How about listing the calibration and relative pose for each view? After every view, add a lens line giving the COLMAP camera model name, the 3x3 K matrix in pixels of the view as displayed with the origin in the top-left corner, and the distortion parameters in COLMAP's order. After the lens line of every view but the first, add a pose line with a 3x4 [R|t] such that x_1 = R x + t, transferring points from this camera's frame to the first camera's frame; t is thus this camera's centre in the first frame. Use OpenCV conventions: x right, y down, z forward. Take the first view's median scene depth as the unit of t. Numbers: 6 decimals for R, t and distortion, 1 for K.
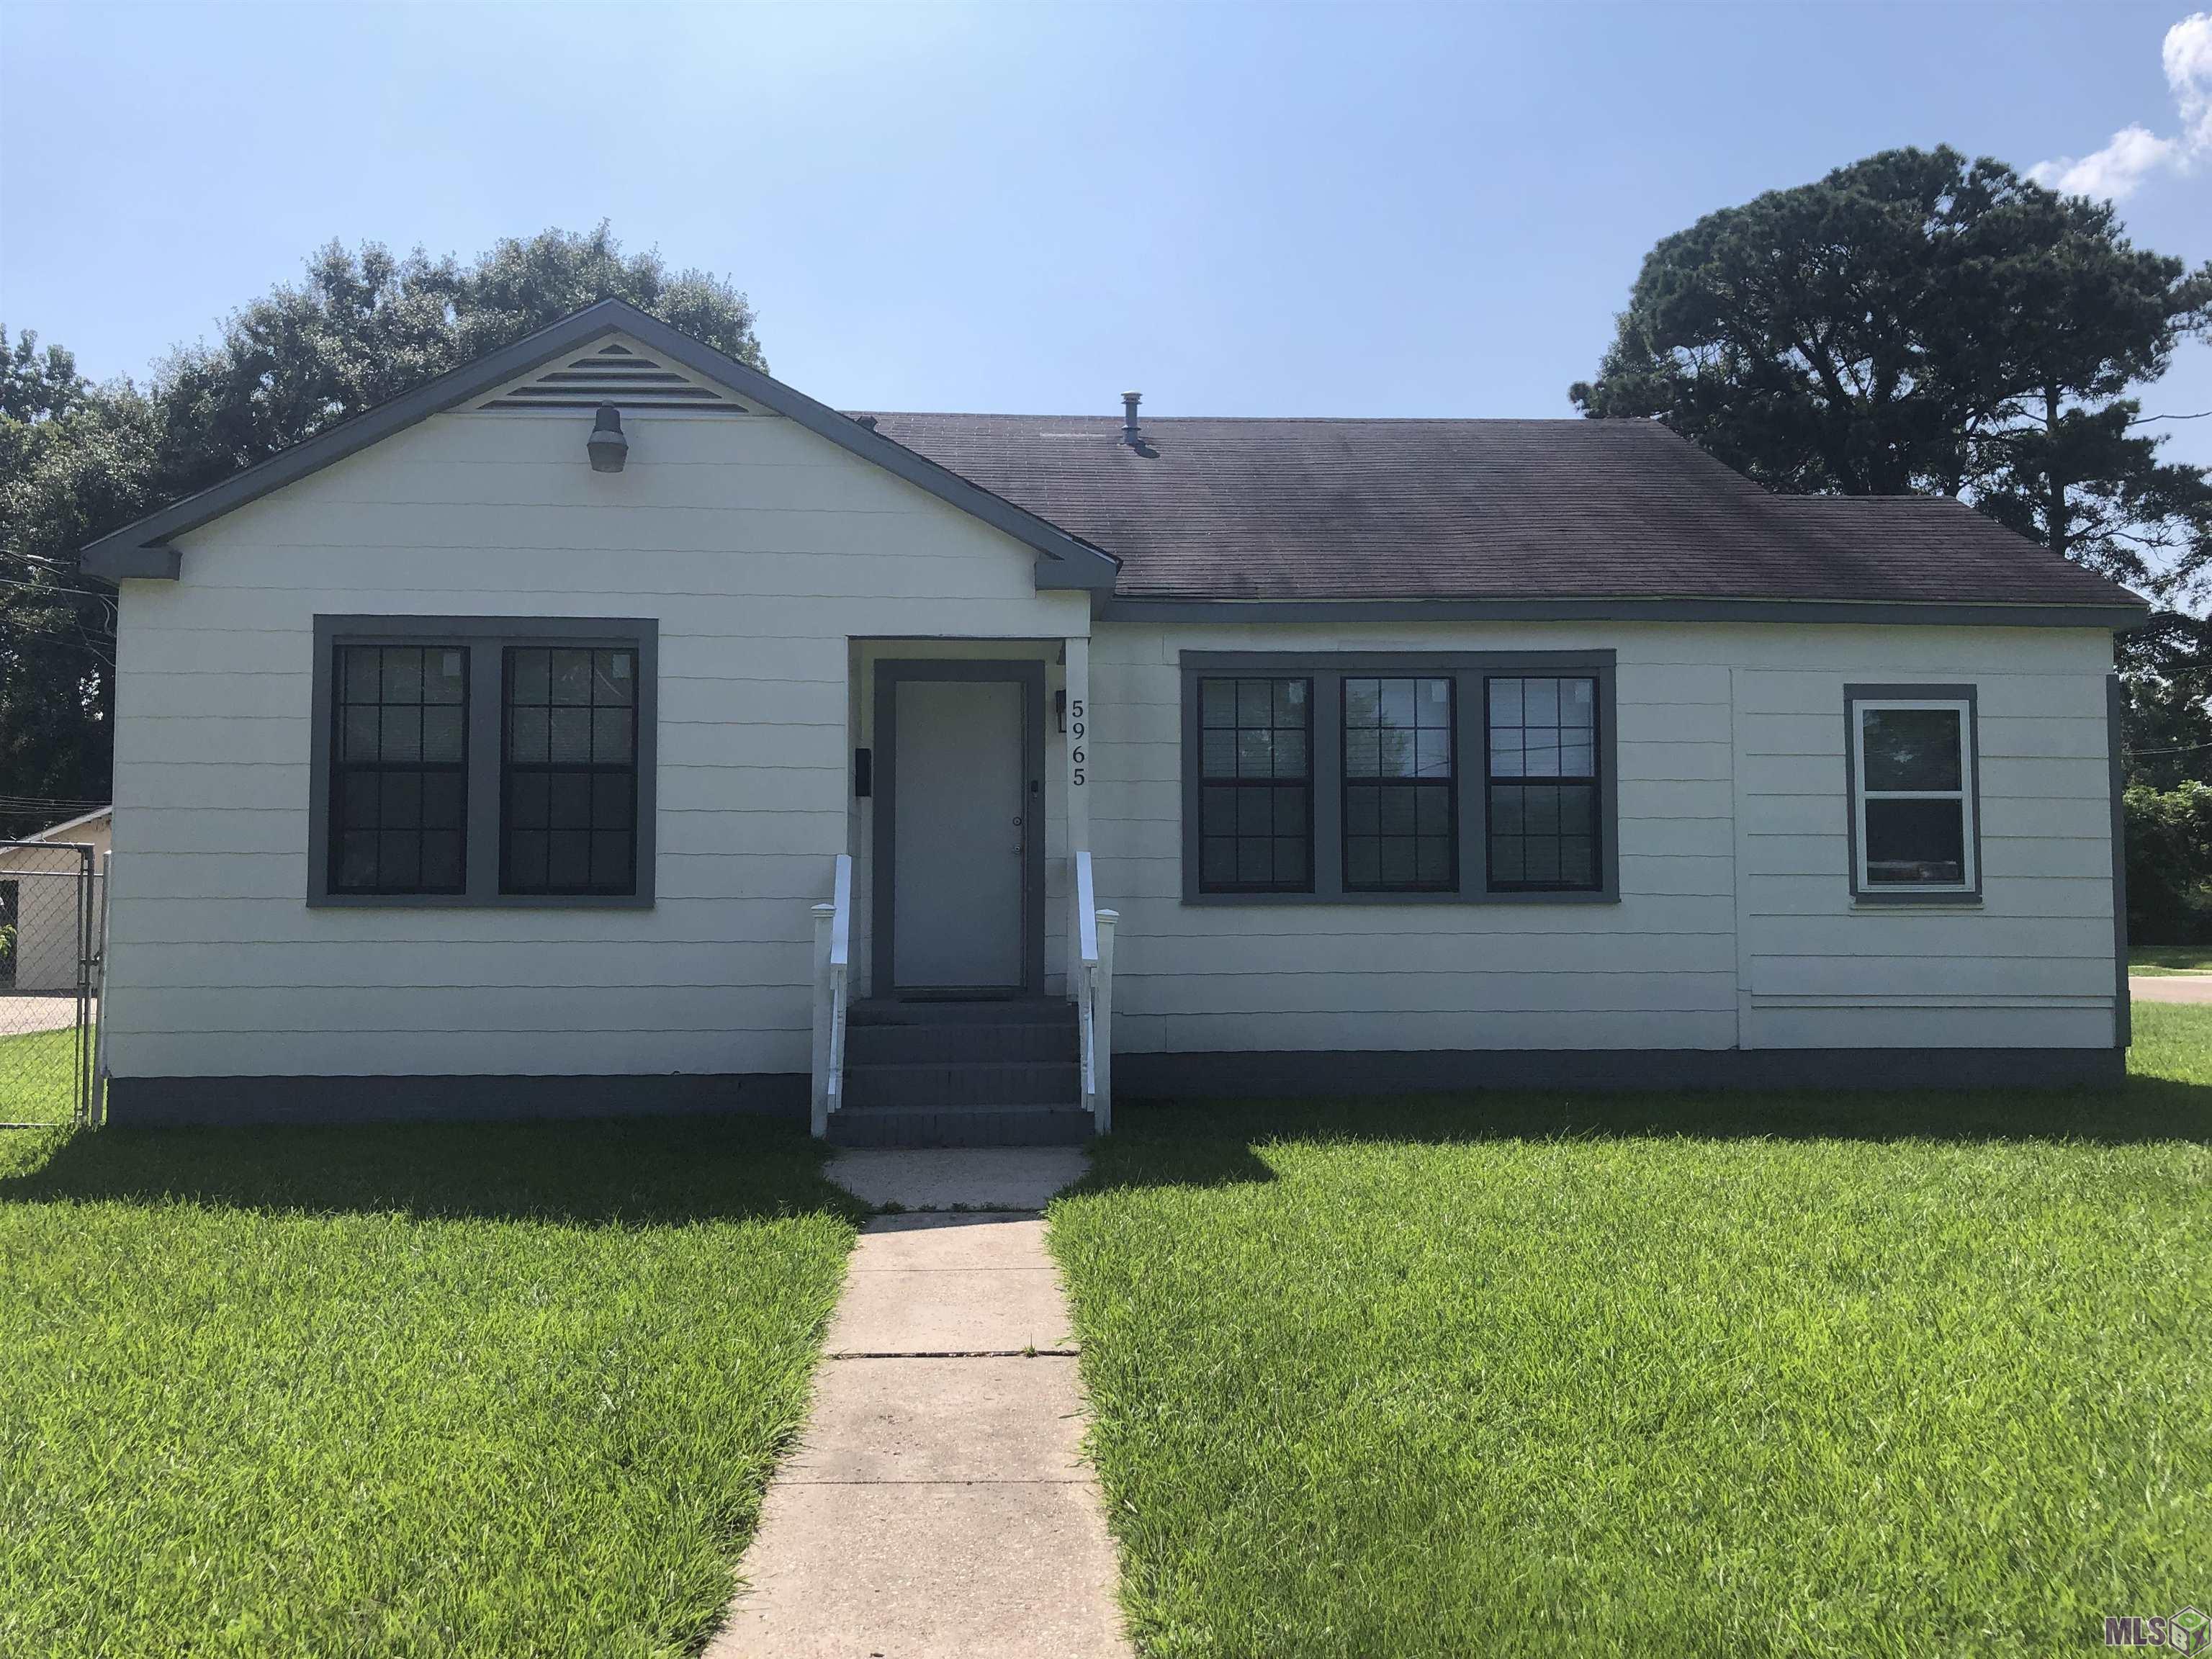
lens RADIAL K [[1763.9, 0, 1116.4], [0, 1763.9, 785.7], [0, 0, 1]] dist [0.092506, -0.101242]
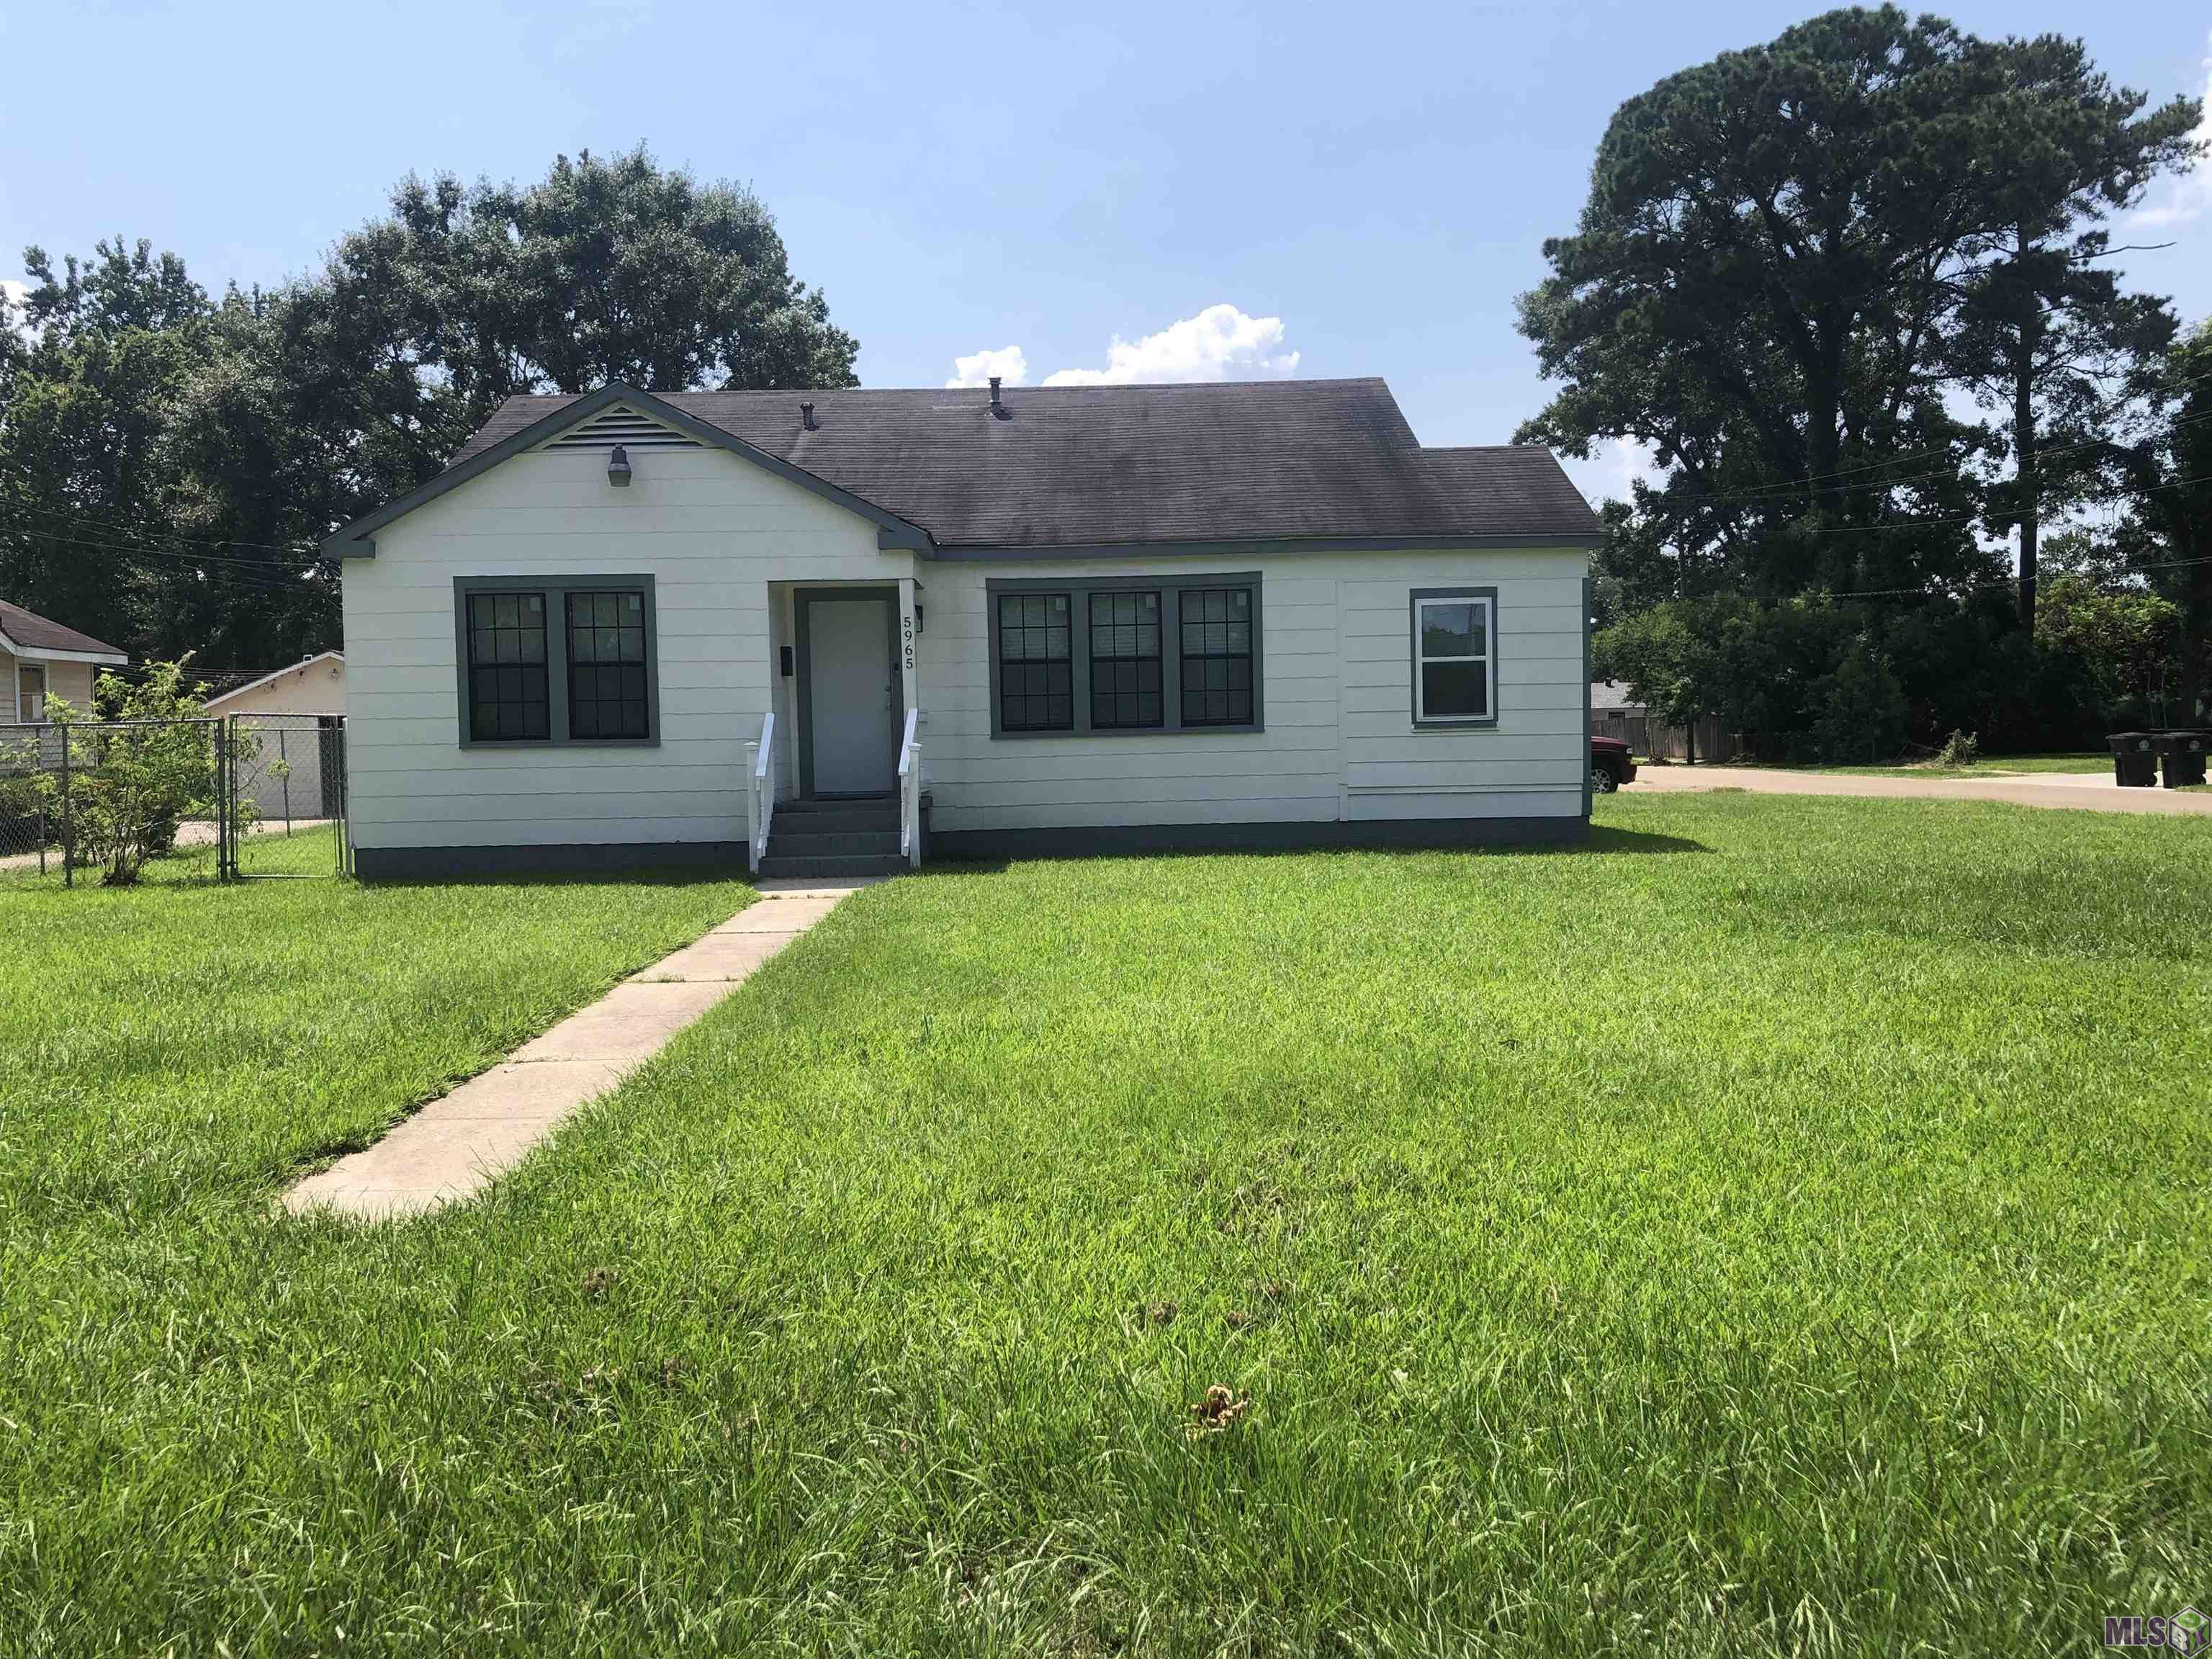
lens RADIAL K [[1763.9, 0, 1116.4], [0, 1763.9, 785.7], [0, 0, 1]] dist [0.092506, -0.101242]
pose [[0.998849, -0.017772, -0.044544, 0.070560], [0.021960, 0.995200, 0.095364, -0.012897], [0.042635, -0.096233, 0.994445, -0.189678]]
